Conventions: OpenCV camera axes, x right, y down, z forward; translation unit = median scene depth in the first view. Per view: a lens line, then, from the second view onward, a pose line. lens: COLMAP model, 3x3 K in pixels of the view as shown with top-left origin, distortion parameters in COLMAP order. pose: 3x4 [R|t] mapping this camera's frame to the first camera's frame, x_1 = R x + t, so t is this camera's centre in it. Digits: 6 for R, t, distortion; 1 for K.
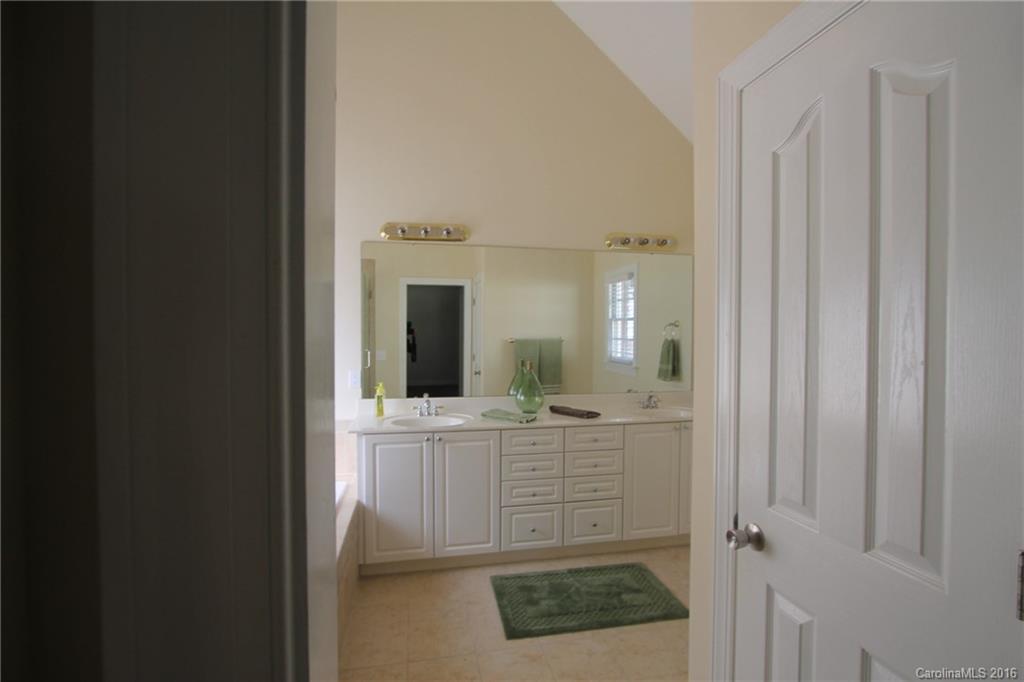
lens RADIAL K [[479.0, 0, 511.7], [0, 479.0, 341.7], [0, 0, 1]] dist [-0.015853, 0.000235]
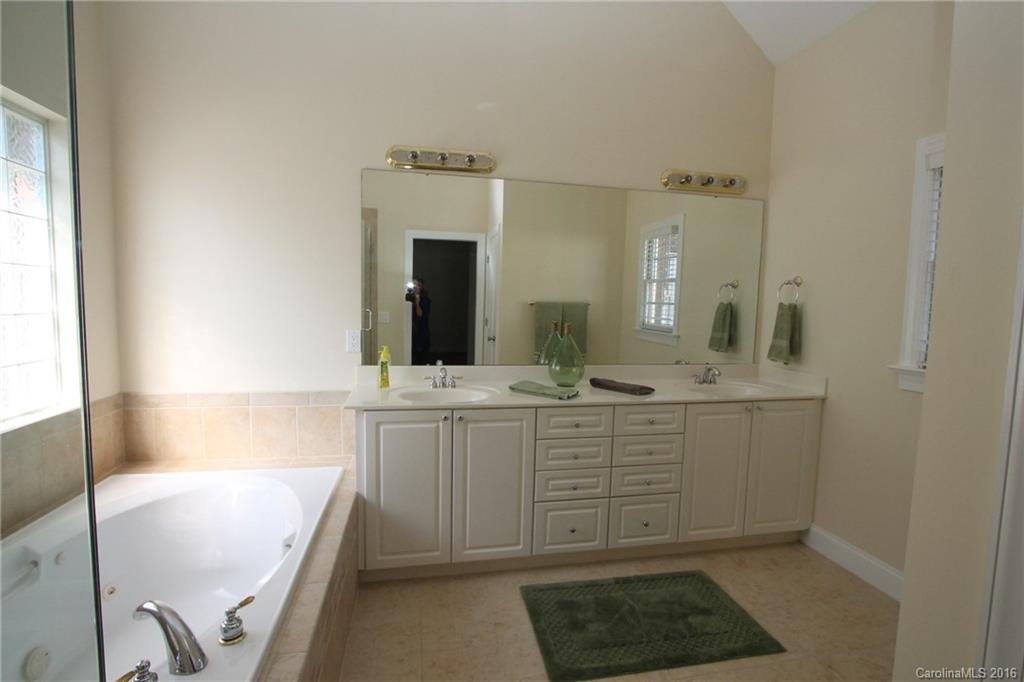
lens RADIAL K [[479.0, 0, 512.1], [0, 479.0, 339.5], [0, 0, 1]] dist [-0.015853, 0.000235]
pose [[0.999788, 0.020563, 0.001042, -0.061316], [-0.020588, 0.997948, 0.060636, 0.021066], [0.000207, -0.060645, 0.998159, 0.194375]]
